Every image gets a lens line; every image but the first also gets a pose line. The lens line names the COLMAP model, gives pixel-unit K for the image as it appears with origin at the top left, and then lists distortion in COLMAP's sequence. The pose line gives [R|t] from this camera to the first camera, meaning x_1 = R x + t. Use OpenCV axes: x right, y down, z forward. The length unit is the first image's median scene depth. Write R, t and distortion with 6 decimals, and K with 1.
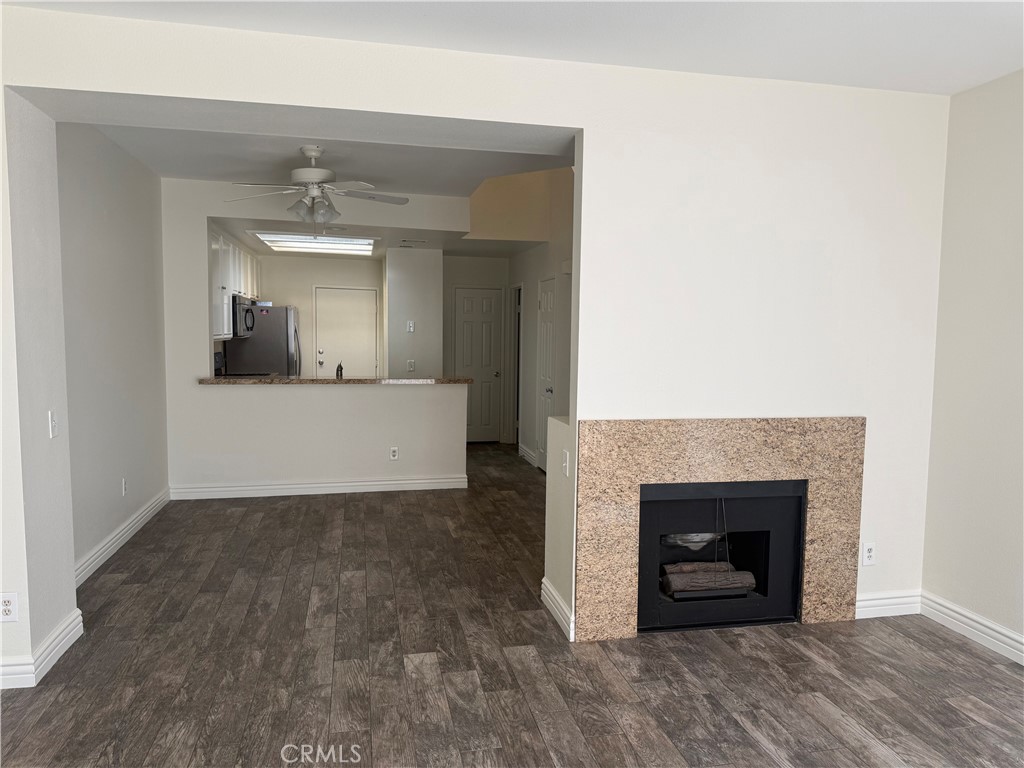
lens RADIAL K [[746.5, 0, 525.8], [0, 746.5, 387.7], [0, 0, 1]] dist [0.077259, -0.052239]
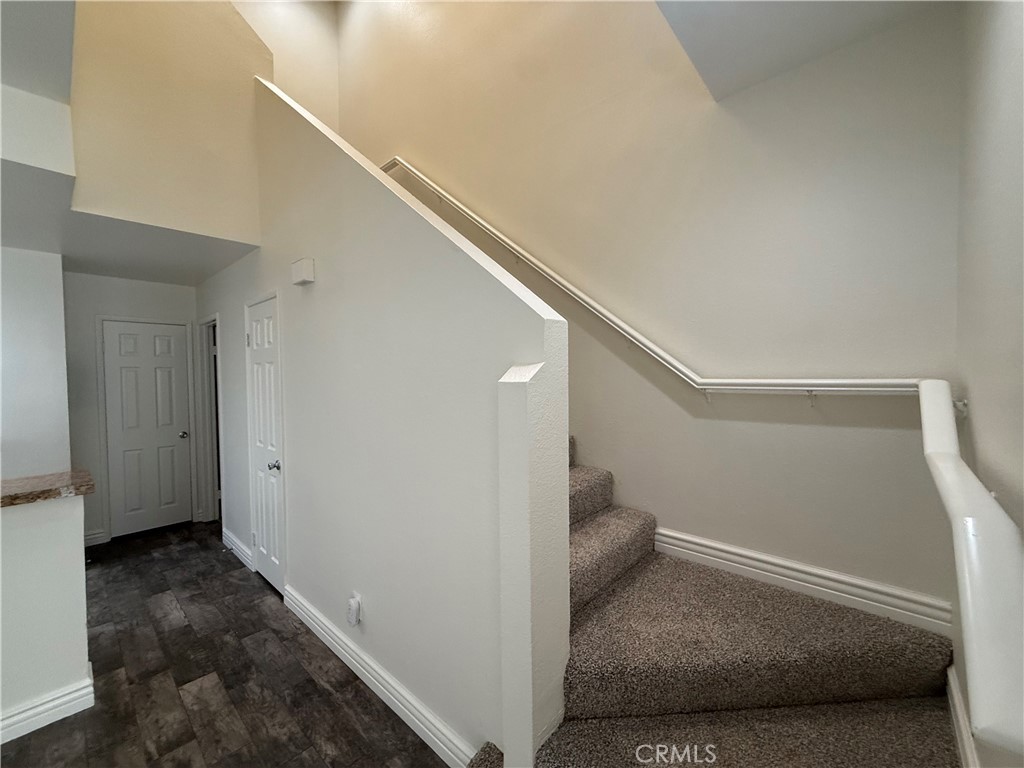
lens RADIAL K [[419.2, 0, 509.1], [0, 419.2, 382.5], [0, 0, 1]] dist [0.017786, -0.001700]
pose [[0.828667, -0.039871, 0.558321, -0.004284], [0.070984, 0.996892, -0.034165, -0.078146], [-0.555223, 0.067944, 0.828921, 1.040701]]
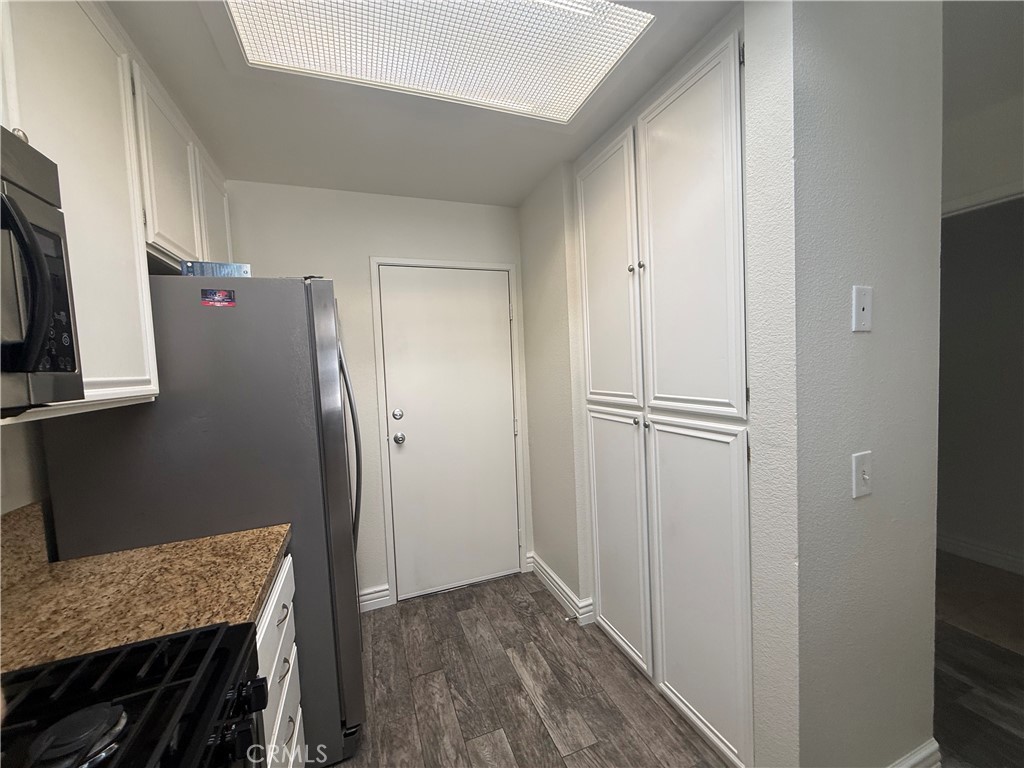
lens RADIAL K [[419.2, 0, 512.5], [0, 419.2, 389.3], [0, 0, 1]] dist [0.017786, -0.001700]
pose [[0.989889, -0.065701, 0.125713, -0.587695], [0.069202, 0.997321, -0.023690, -0.129280], [-0.123820, 0.032150, 0.991784, 1.861912]]
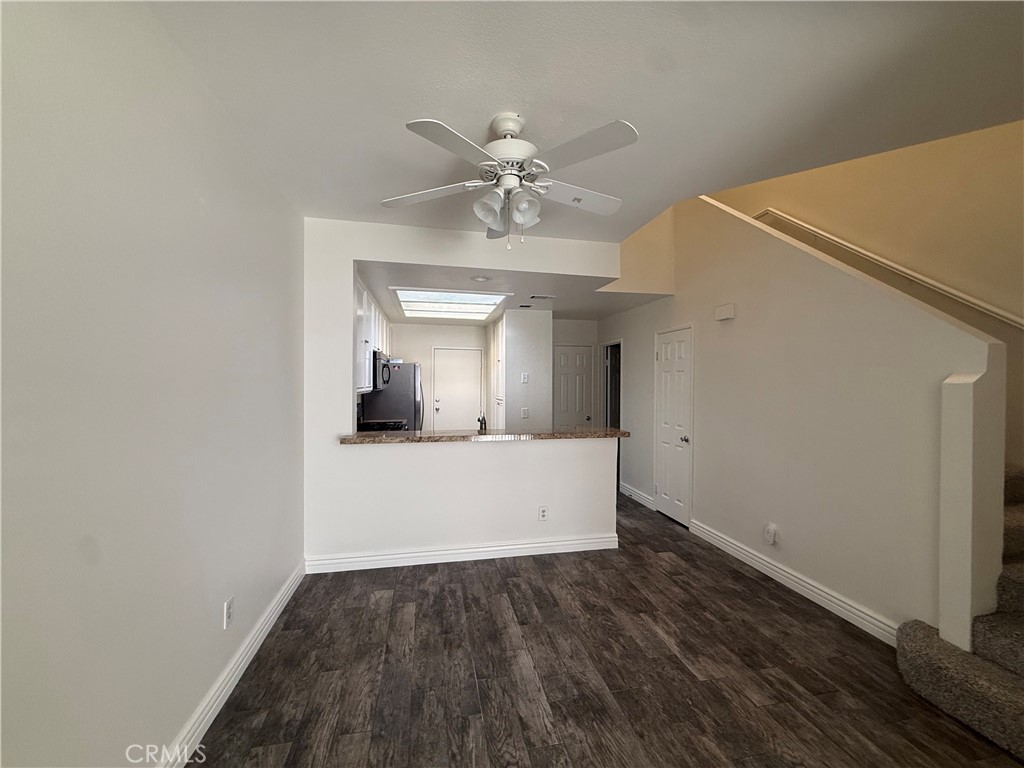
lens RADIAL K [[419.2, 0, 511.1], [0, 419.2, 384.6], [0, 0, 1]] dist [0.017786, -0.001700]
pose [[0.999731, -0.009633, -0.021083, -0.341775], [0.008052, 0.997238, -0.073839, -0.055035], [0.021736, 0.073649, 0.997047, 0.783002]]
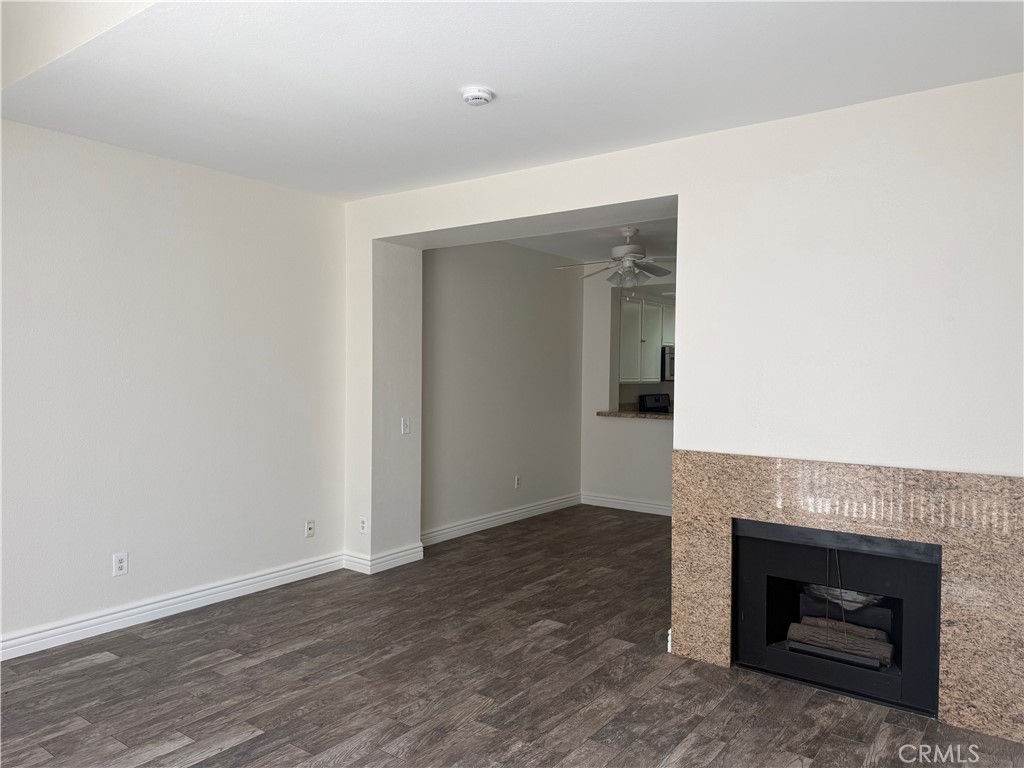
lens RADIAL K [[746.5, 0, 503.8], [0, 746.5, 384.1], [0, 0, 1]] dist [0.077259, -0.052239]
pose [[0.640575, 0.005109, -0.767879, 0.696534], [-0.059489, 0.997303, -0.042992, 0.008340], [0.765588, 0.073220, 0.639151, 0.075168]]
